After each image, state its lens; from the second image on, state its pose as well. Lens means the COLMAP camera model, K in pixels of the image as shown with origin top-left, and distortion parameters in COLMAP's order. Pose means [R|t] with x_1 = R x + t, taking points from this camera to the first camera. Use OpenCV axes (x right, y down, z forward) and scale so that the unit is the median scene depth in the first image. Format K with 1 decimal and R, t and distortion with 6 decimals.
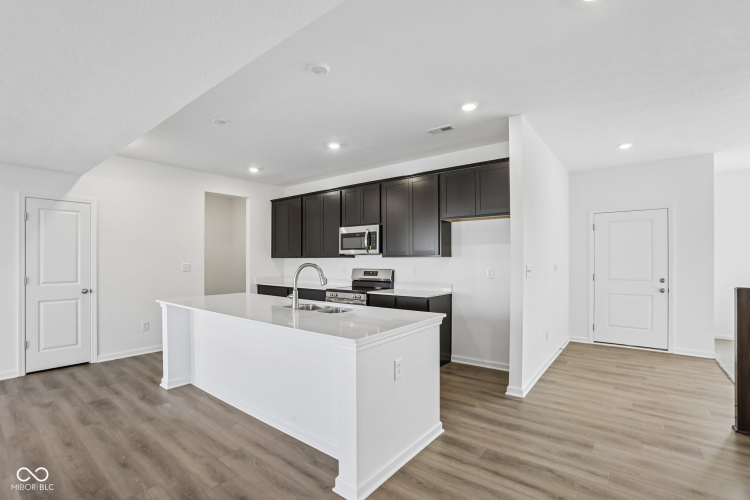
lens RADIAL K [[349.0, 0, 361.2], [0, 349.0, 256.7], [0, 0, 1]] dist [-0.043103, 0.001379]
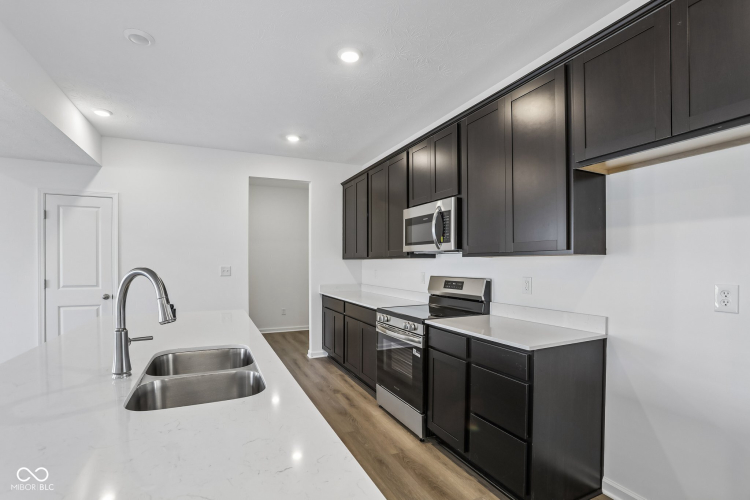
lens RADIAL K [[349.0, 0, 364.8], [0, 349.0, 262.5], [0, 0, 1]] dist [-0.043103, 0.001379]
pose [[0.897690, 0.001398, -0.440625, 0.162867], [0.002062, 0.999971, 0.007374, 0.006000], [0.440623, -0.007528, 0.897661, 0.444859]]
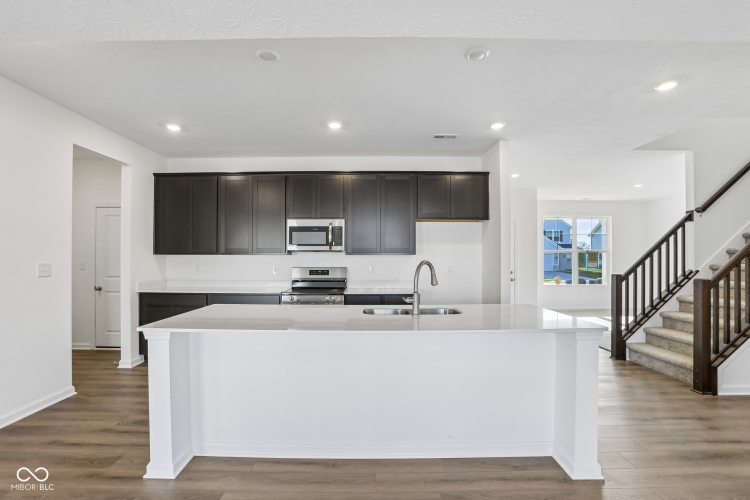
lens RADIAL K [[349.0, 0, 373.3], [0, 349.0, 251.9], [0, 0, 1]] dist [-0.043103, 0.001379]
pose [[0.768410, 0.012632, 0.639833, -0.478893], [-0.006676, 0.999909, -0.011723, 0.004640], [-0.639923, 0.004737, 0.768424, 0.236729]]
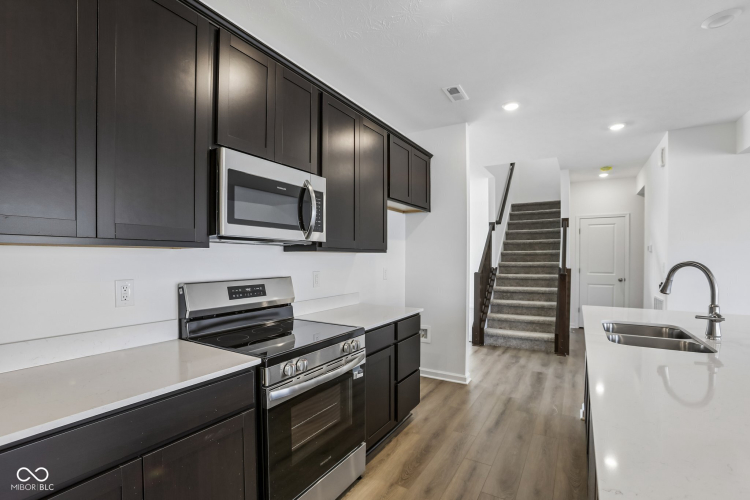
lens RADIAL K [[349.0, 0, 374.5], [0, 349.0, 256.2], [0, 0, 1]] dist [-0.043103, 0.001379]
pose [[-0.156868, 0.005673, 0.987603, -0.406406], [-0.010940, 0.999912, -0.007481, 0.010976], [-0.987559, -0.011977, -0.156792, 0.997756]]
